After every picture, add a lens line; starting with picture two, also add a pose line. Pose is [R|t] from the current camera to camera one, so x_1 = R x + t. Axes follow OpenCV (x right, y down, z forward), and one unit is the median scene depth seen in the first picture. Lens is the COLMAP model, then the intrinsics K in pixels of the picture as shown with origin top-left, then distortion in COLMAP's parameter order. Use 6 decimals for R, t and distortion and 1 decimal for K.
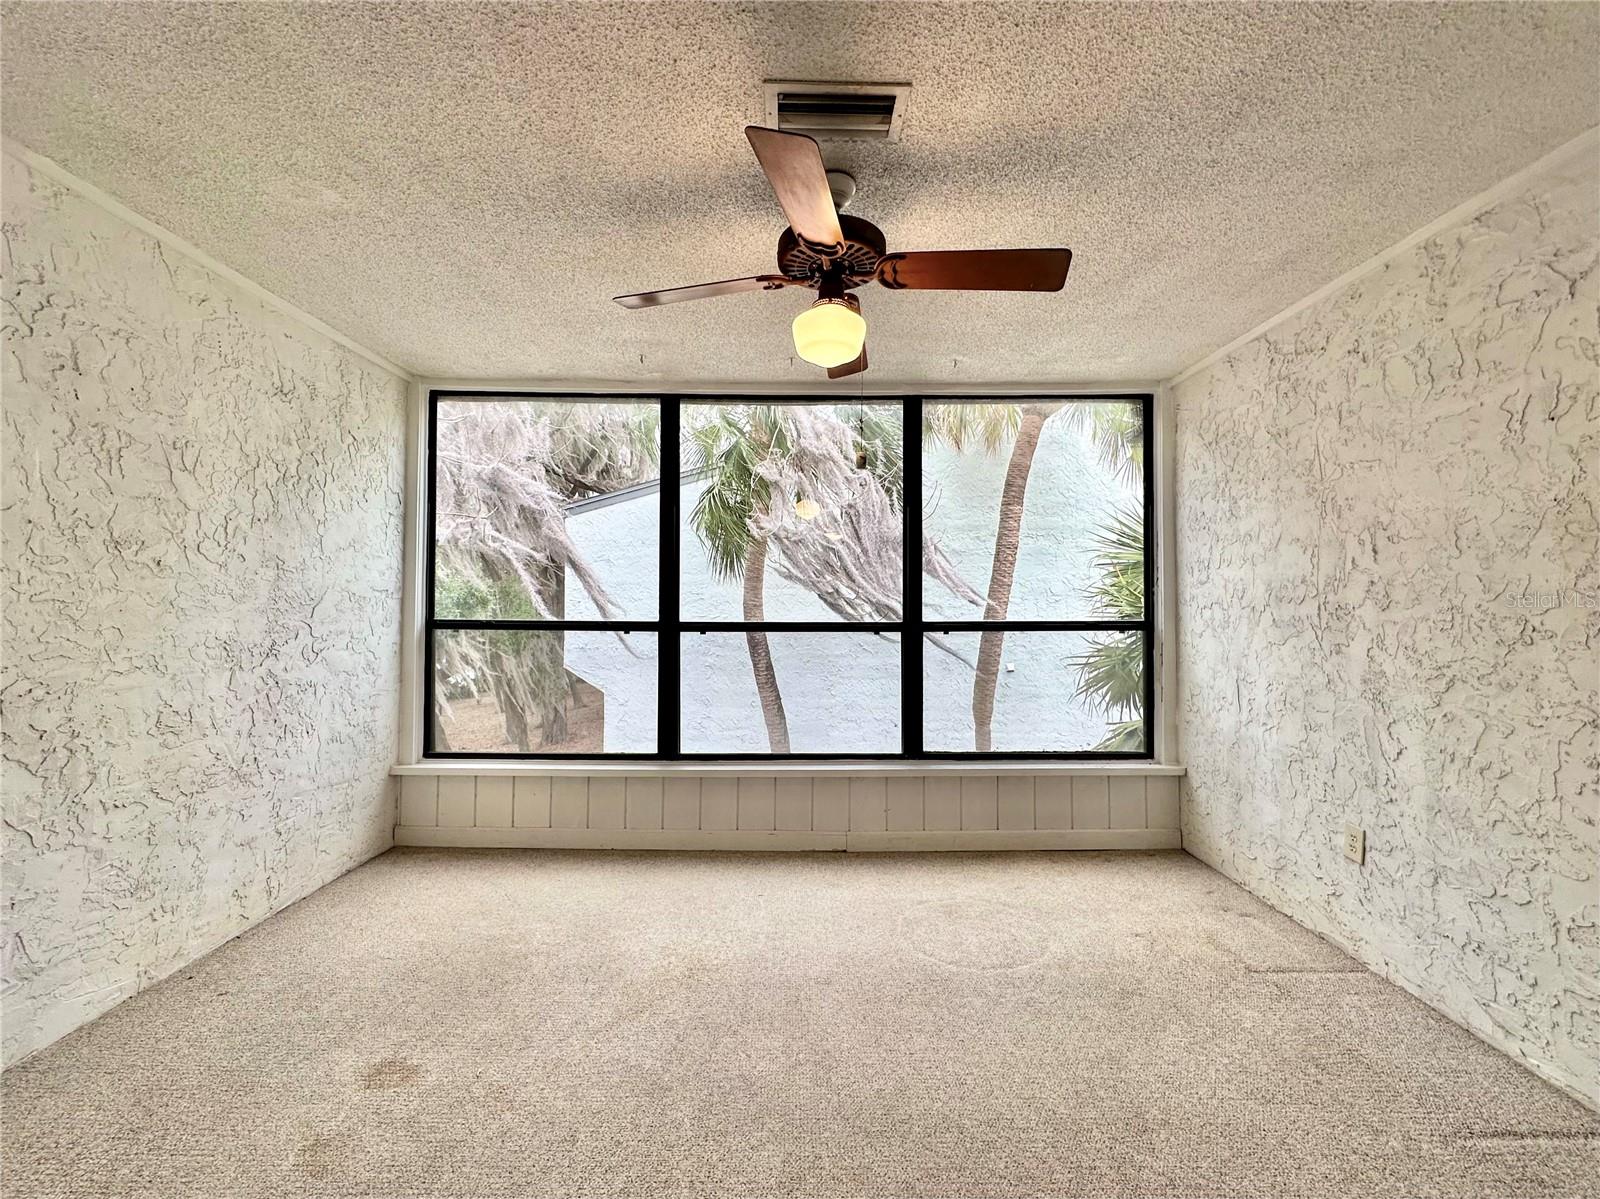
lens RADIAL K [[674.8, 0, 800.0], [0, 674.8, 599.5], [0, 0, 1]] dist [-0.001226, -0.000085]
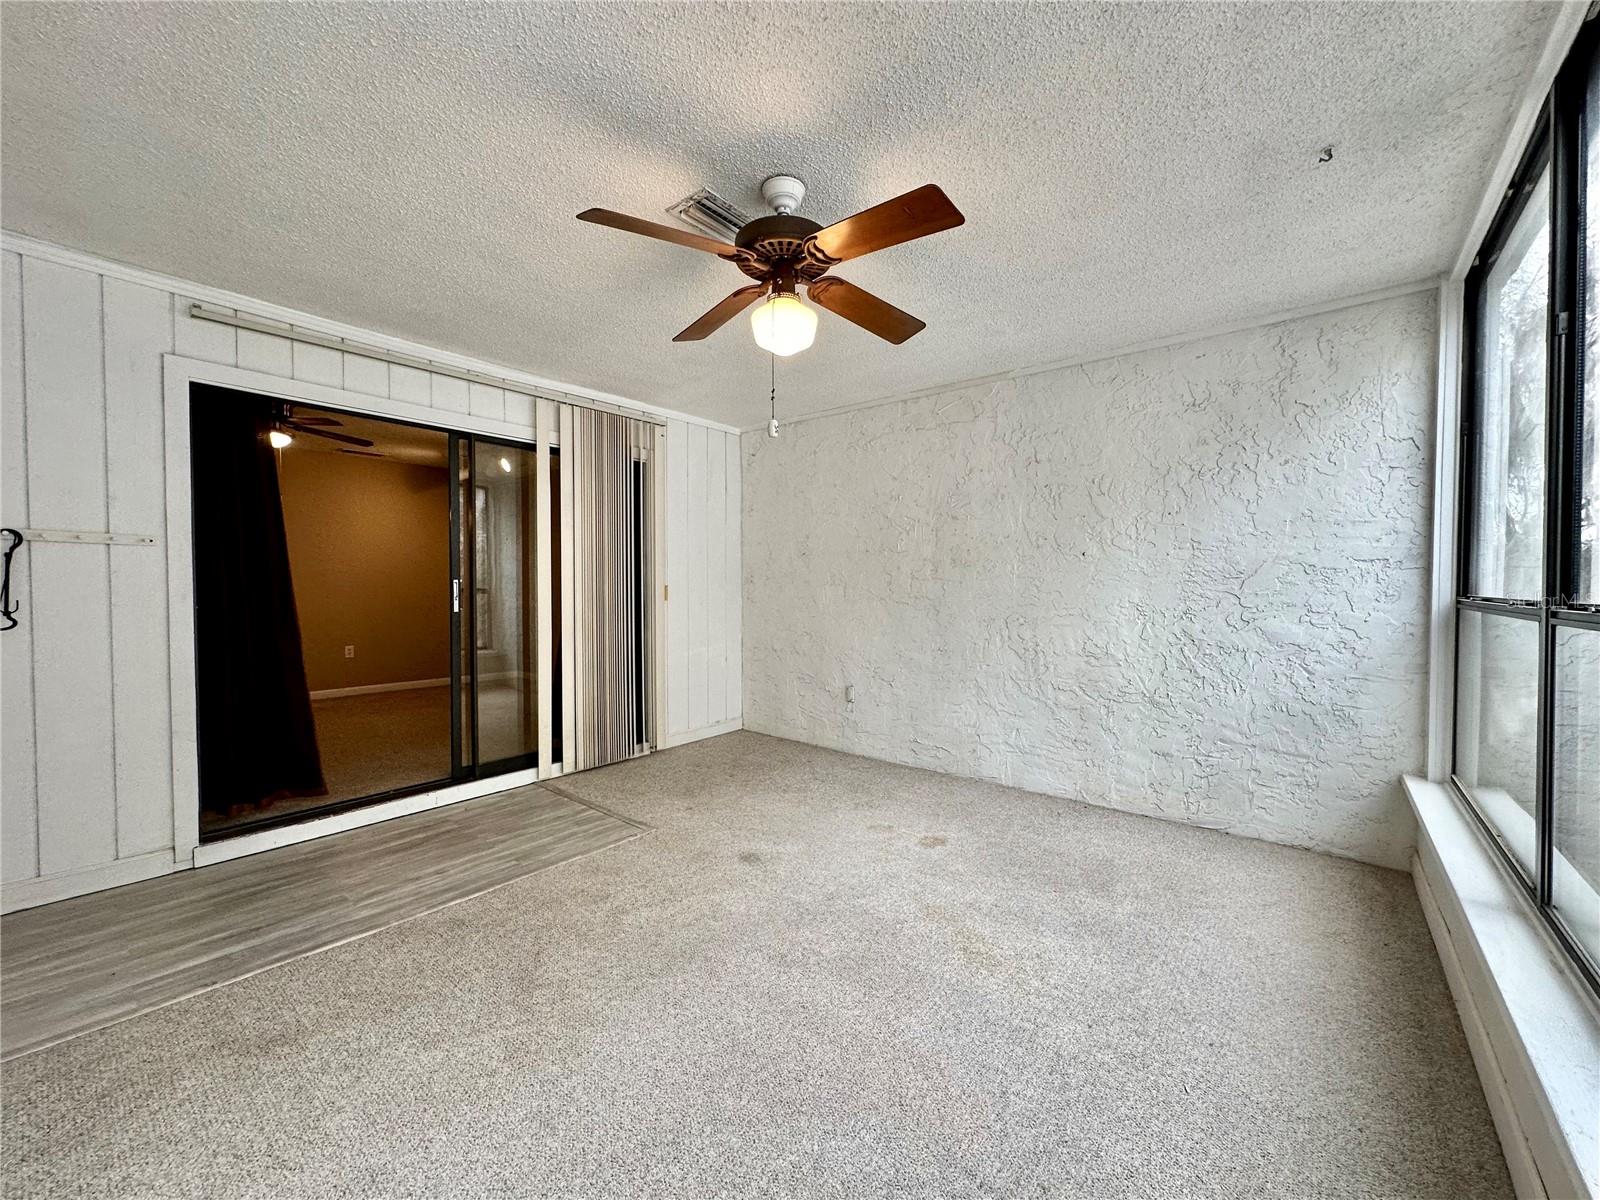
lens RADIAL K [[640.2, 0, 801.5], [0, 640.2, 600.9], [0, 0, 1]] dist [0.000905, 0.000107]
pose [[-0.638145, 0.009674, -0.769856, 0.584054], [0.001508, 0.999935, 0.011314, 0.034897], [0.769915, 0.006059, -0.638118, 1.174935]]
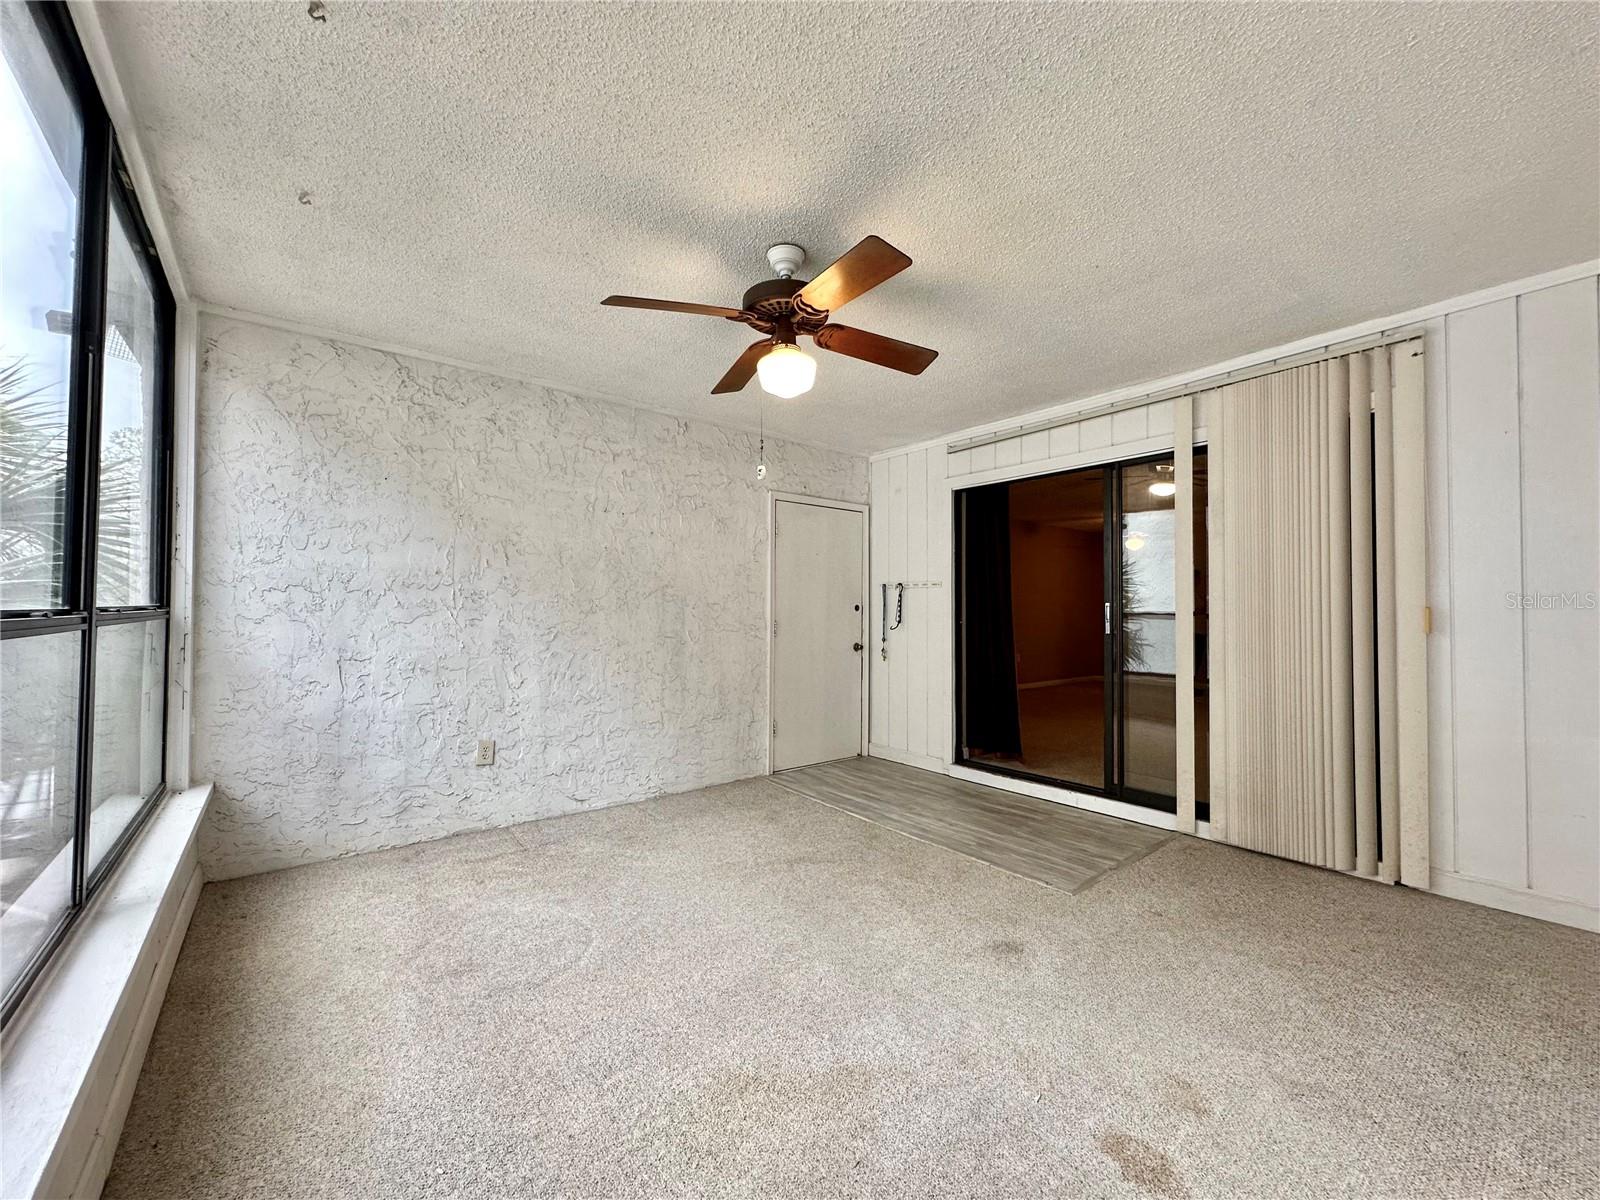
lens RADIAL K [[640.2, 0, 801.5], [0, 640.2, 600.9], [0, 0, 1]] dist [0.000905, 0.000107]
pose [[-0.620782, 0.003190, 0.783977, -0.625687], [-0.017462, 0.999687, -0.017895, 0.036531], [-0.783789, -0.024798, -0.620532, 1.178584]]
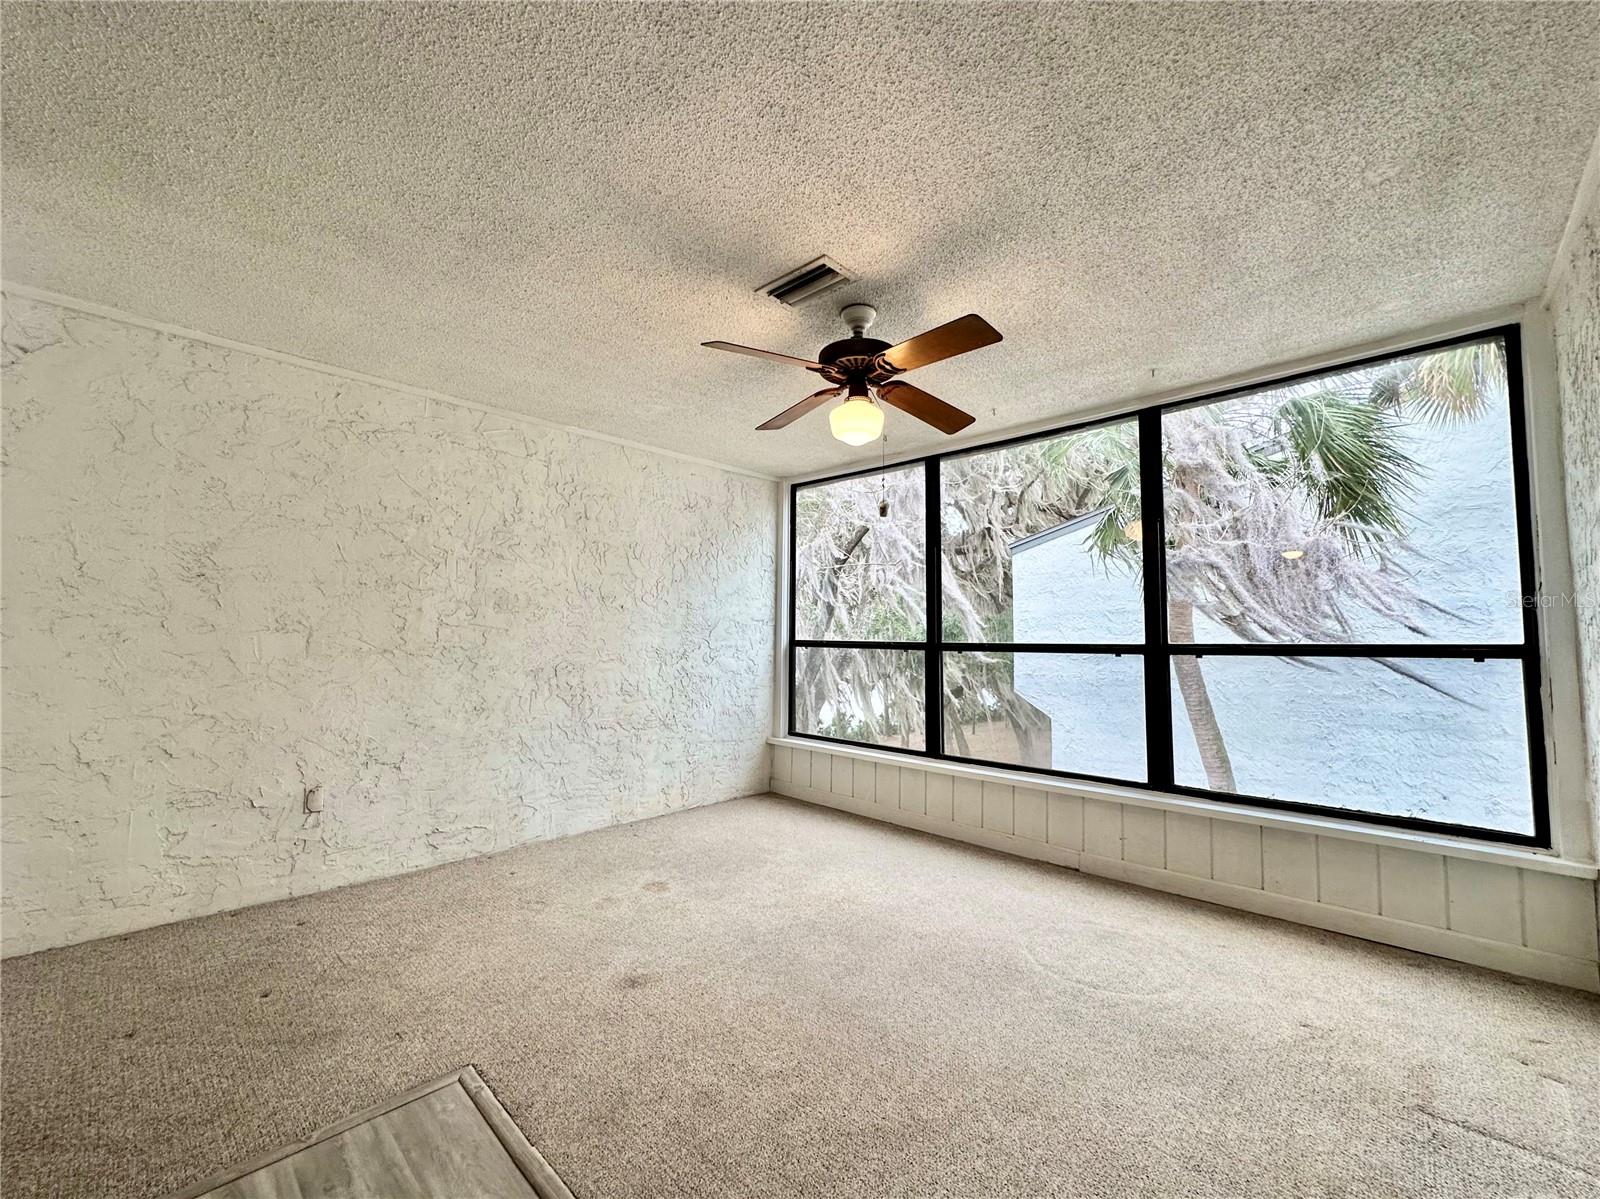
lens RADIAL K [[650.3, 0, 803.4], [0, 650.3, 601.3], [0, 0, 1]] dist [0.000440, -0.000018]
pose [[0.721464, -0.038354, -0.691389, 0.588107], [0.005571, 0.998754, -0.049591, 0.021057], [0.692429, 0.031927, 0.720779, -0.001139]]
